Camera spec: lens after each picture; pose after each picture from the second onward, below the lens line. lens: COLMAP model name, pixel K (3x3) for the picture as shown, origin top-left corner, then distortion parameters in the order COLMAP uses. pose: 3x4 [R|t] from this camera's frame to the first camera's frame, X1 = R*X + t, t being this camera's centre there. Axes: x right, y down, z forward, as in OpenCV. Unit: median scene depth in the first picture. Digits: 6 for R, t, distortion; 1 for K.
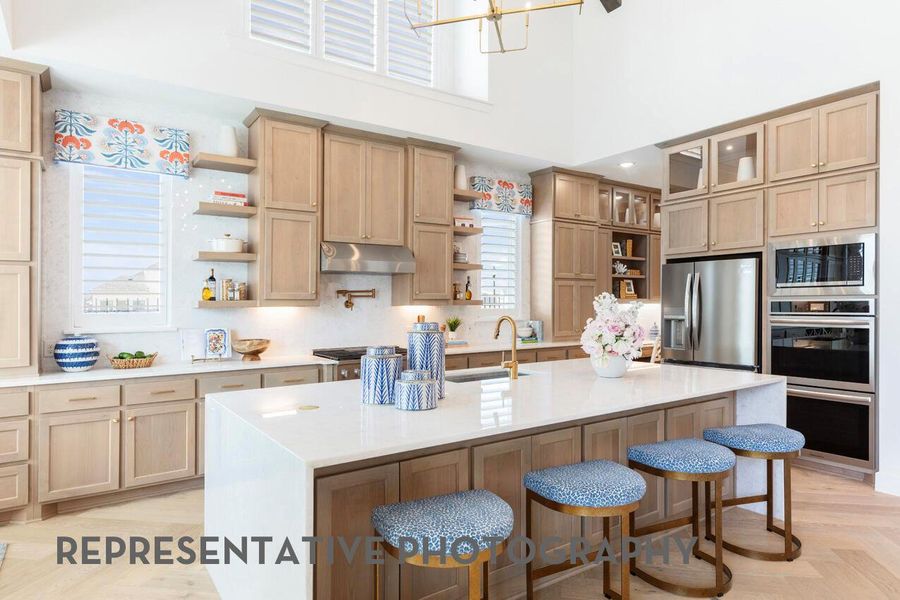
lens RADIAL K [[534.9, 0, 458.6], [0, 534.9, 294.0], [0, 0, 1]] dist [0.001138, -0.001440]
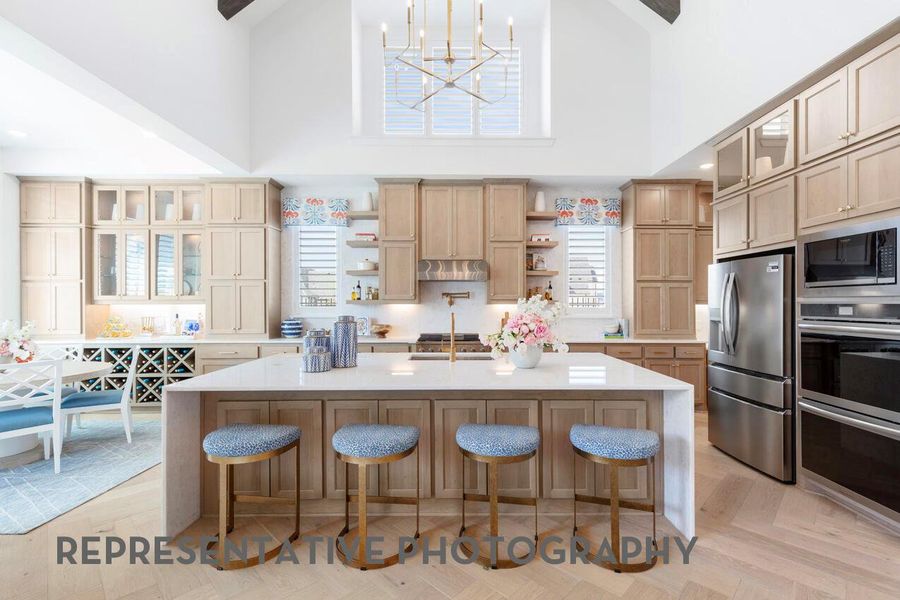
lens RADIAL K [[411.4, 0, 463.0], [0, 411.4, 293.2], [0, 0, 1]] dist [0.006077, -0.001942]
pose [[0.821104, -0.005095, -0.570755, 0.514464], [0.003835, 0.999987, -0.003409, -0.002624], [0.570765, 0.000610, 0.821113, 0.142274]]
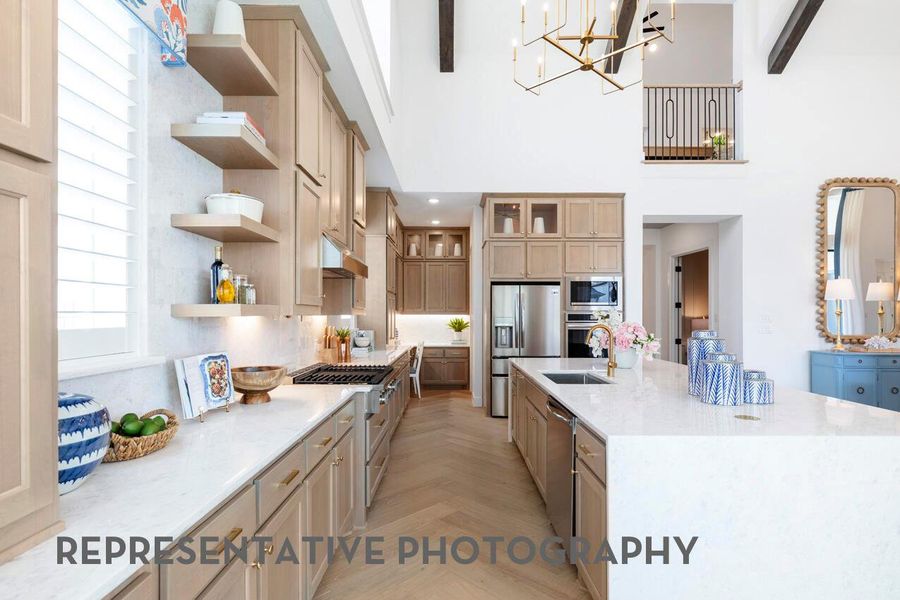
lens RADIAL K [[434.4, 0, 451.1], [0, 434.4, 312.9], [0, 0, 1]] dist [0.002983, 0.000765]
pose [[0.592204, 0.010004, 0.805726, -0.656475], [-0.019676, 0.999804, 0.002048, 0.015687], [-0.805547, -0.017066, 0.592285, 0.516885]]
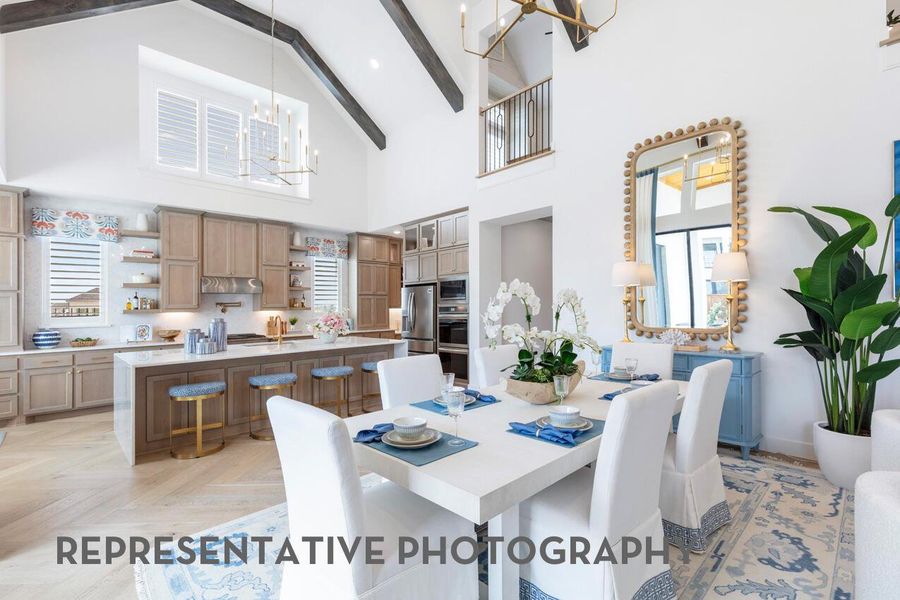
lens RADIAL K [[411.4, 0, 465.6], [0, 411.4, 298.9], [0, 0, 1]] dist [0.006077, -0.001942]
pose [[0.985977, -0.006414, 0.166758, 0.419779], [0.006777, 0.999976, -0.001607, -0.013592], [-0.166744, 0.002715, 0.985997, -0.572167]]
